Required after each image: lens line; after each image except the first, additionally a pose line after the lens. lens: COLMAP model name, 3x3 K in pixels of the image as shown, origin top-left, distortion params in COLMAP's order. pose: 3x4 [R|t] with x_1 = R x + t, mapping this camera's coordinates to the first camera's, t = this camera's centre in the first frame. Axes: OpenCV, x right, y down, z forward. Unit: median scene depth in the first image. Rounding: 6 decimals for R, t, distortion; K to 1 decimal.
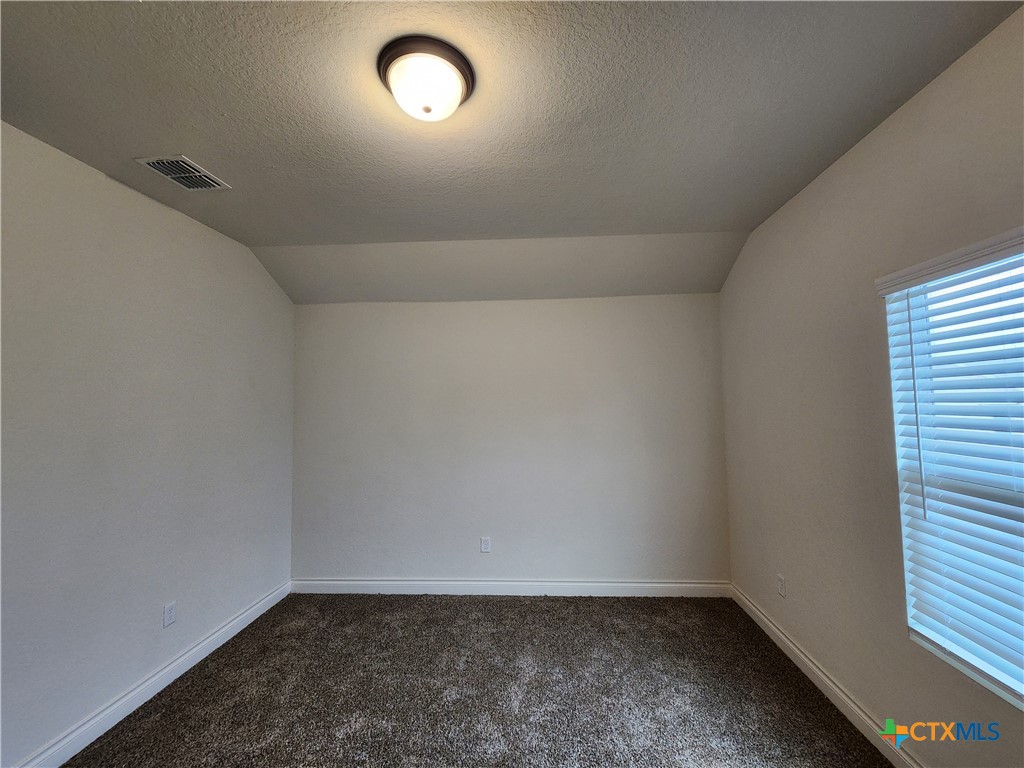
lens RADIAL K [[413.2, 0, 514.4], [0, 413.2, 379.4], [0, 0, 1]] dist [0.005607, -0.003403]
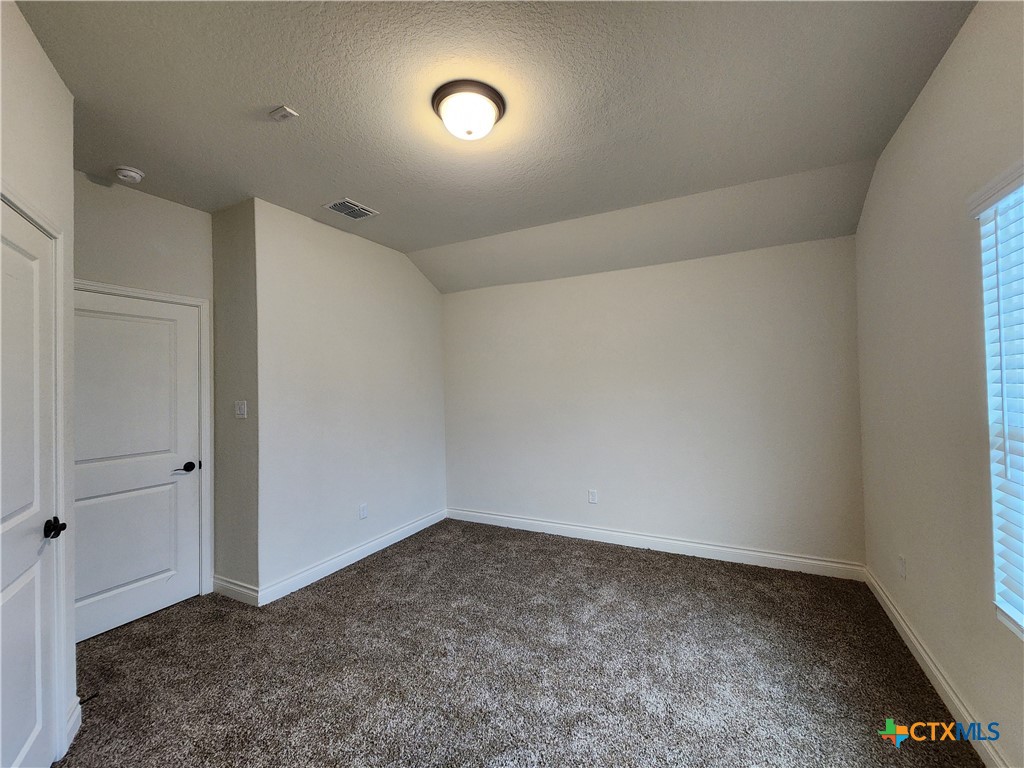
lens RADIAL K [[413.2, 0, 519.6], [0, 413.2, 380.7], [0, 0, 1]] dist [0.005607, -0.003403]
pose [[0.916729, -0.008967, -0.399410, 0.279292], [0.030749, 0.998366, 0.048161, 0.044295], [0.398325, -0.056432, 0.915507, -0.108154]]
